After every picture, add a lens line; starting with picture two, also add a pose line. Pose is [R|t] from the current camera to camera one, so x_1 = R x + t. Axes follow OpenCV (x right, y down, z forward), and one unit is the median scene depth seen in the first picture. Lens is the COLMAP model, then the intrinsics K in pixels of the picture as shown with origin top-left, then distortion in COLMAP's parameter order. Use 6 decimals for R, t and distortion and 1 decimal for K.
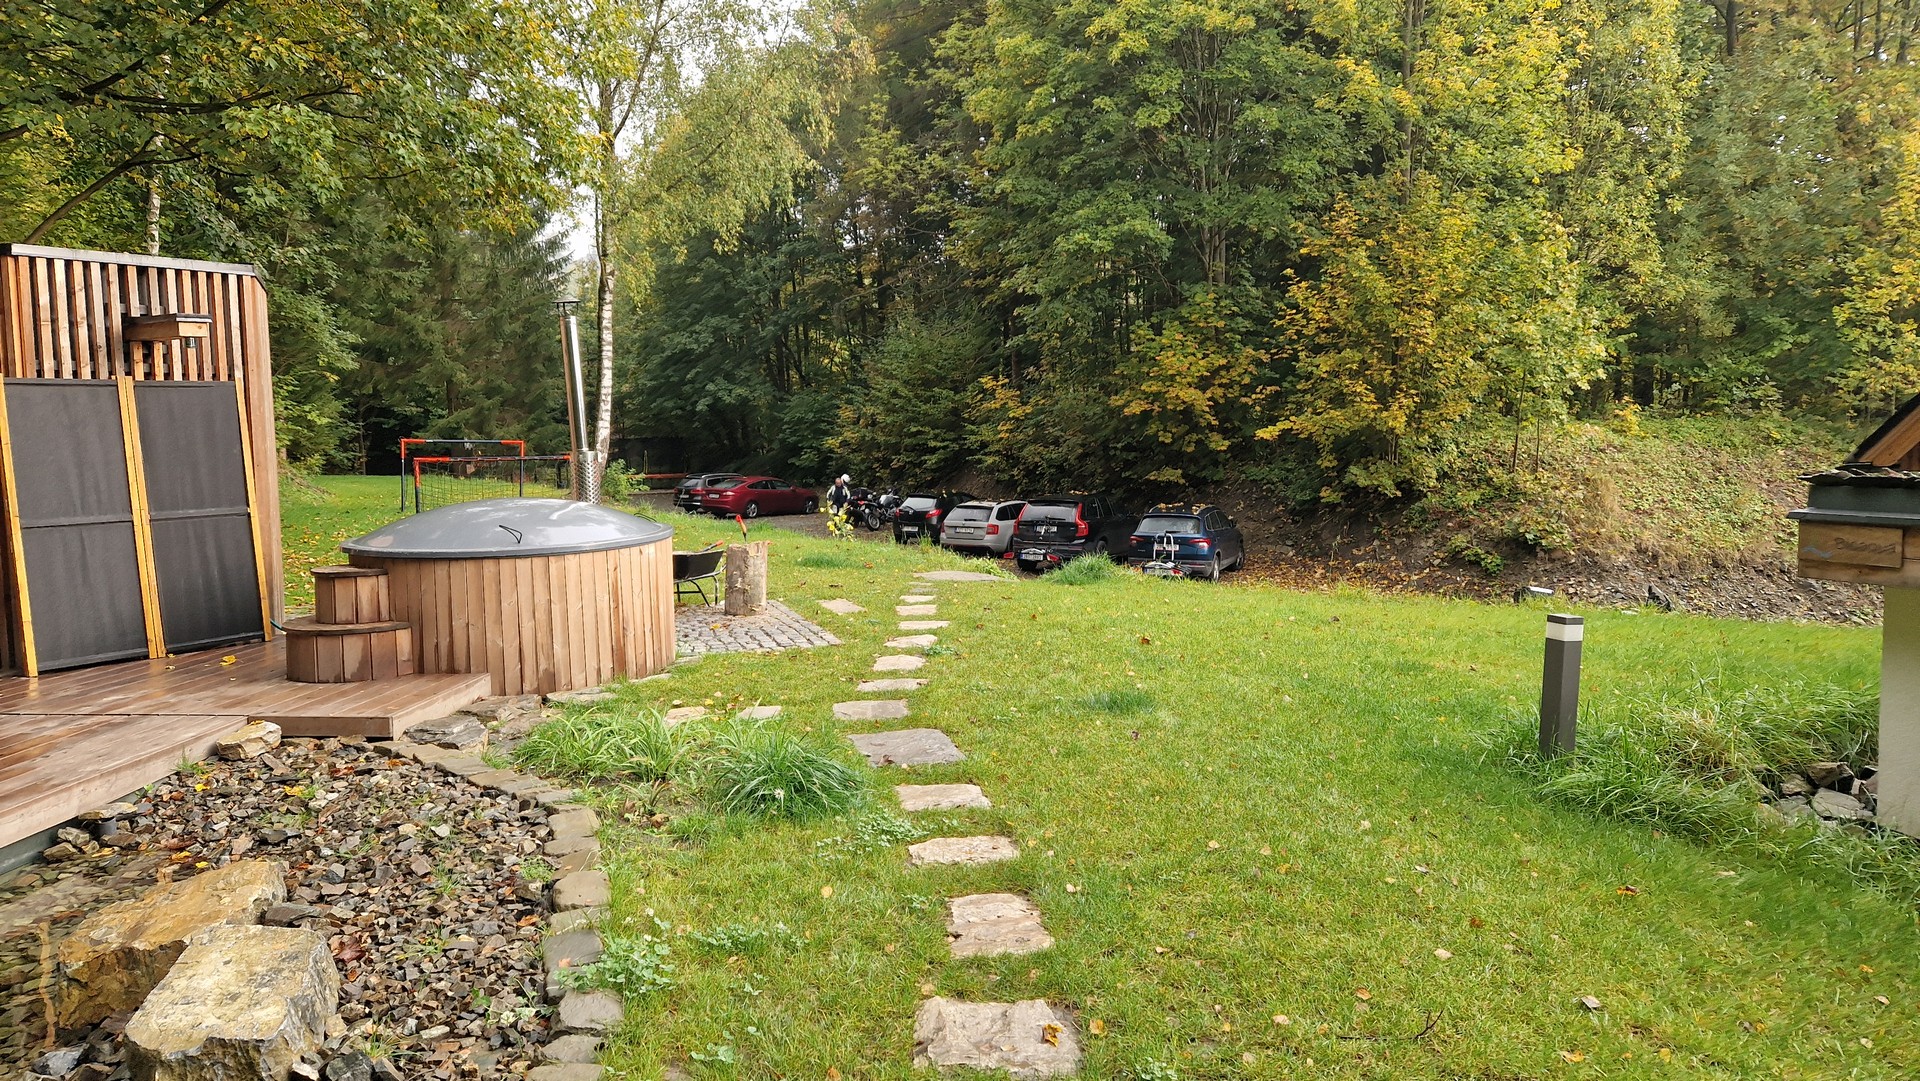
lens RADIAL K [[1282.2, 0, 967.1], [0, 1282.2, 524.0], [0, 0, 1]] dist [0.071029, -0.068780]
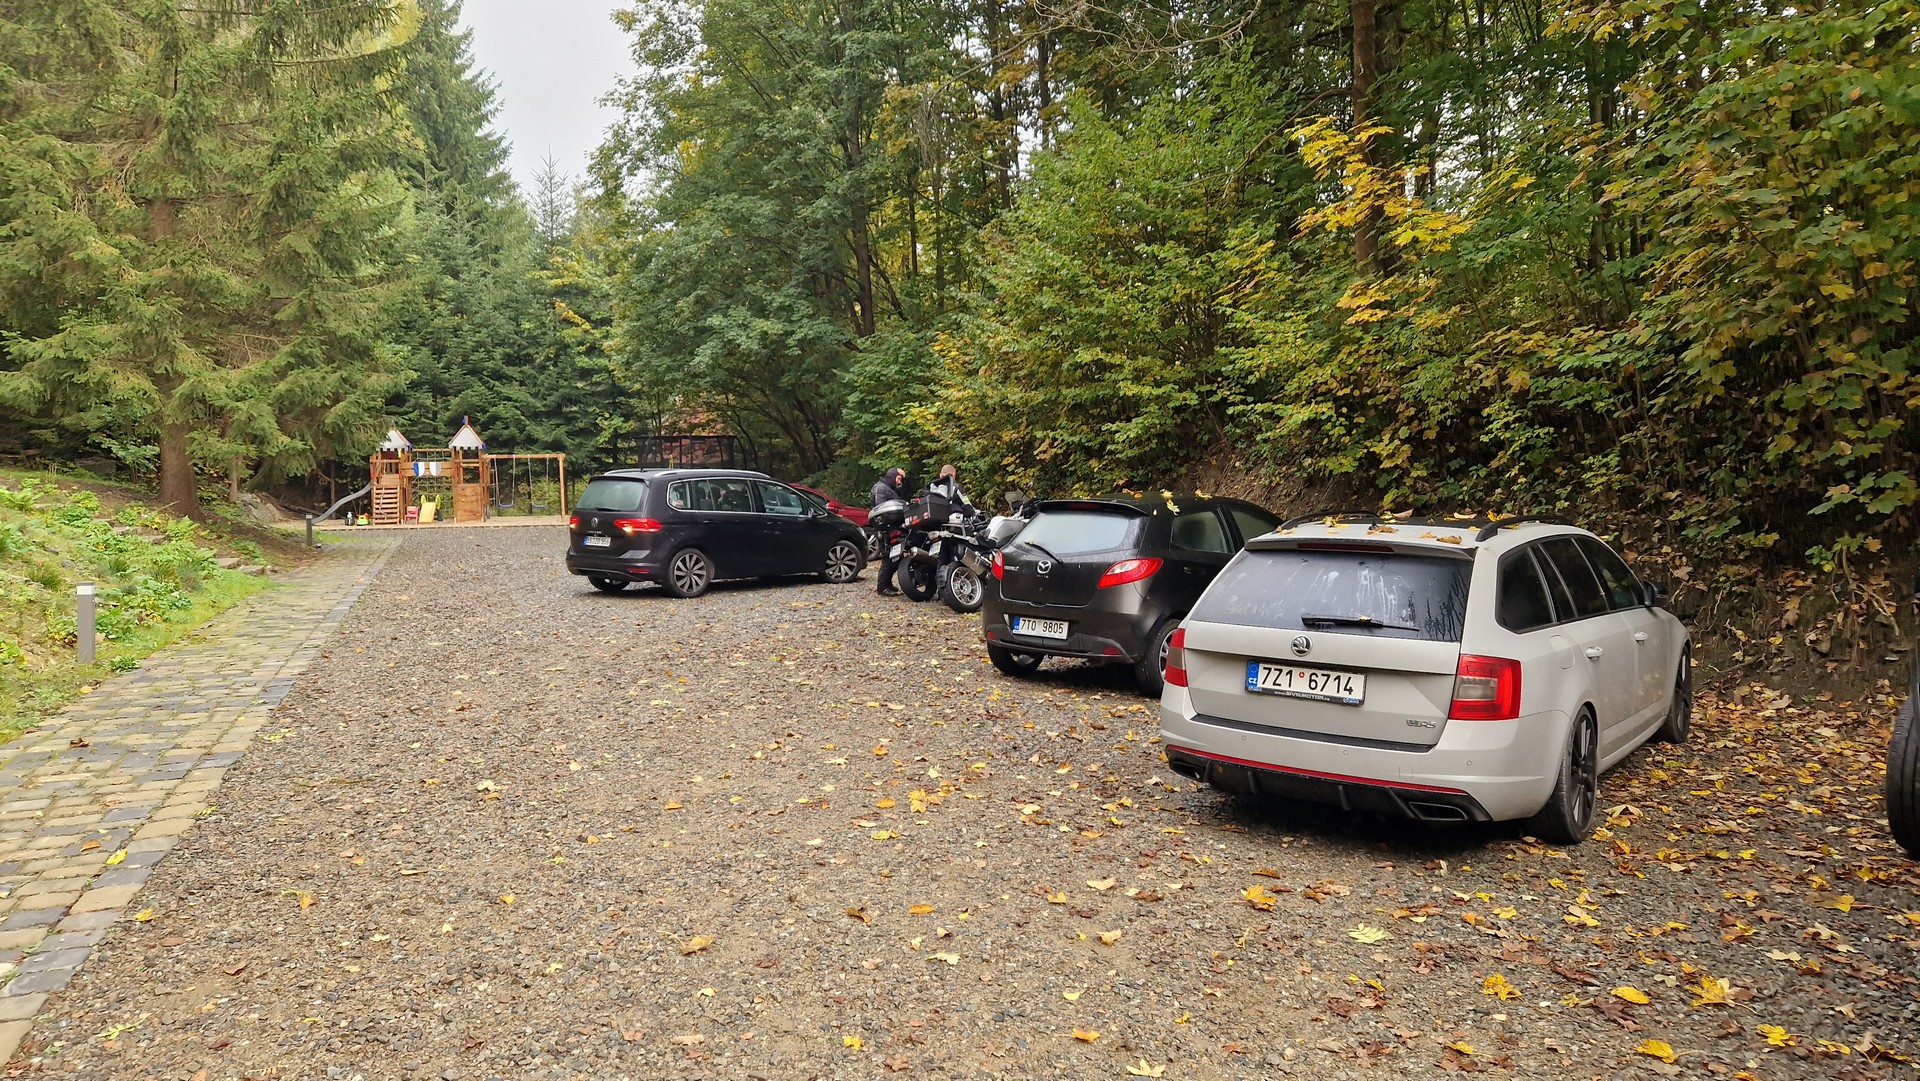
lens RADIAL K [[1282.2, 0, 967.1], [0, 1282.2, 524.0], [0, 0, 1]] dist [0.071029, -0.068780]
pose [[0.988000, 0.012036, -0.153984, -0.037159], [-0.017290, 0.999311, -0.032830, -0.018244], [0.153483, 0.035098, 0.987528, 1.478566]]
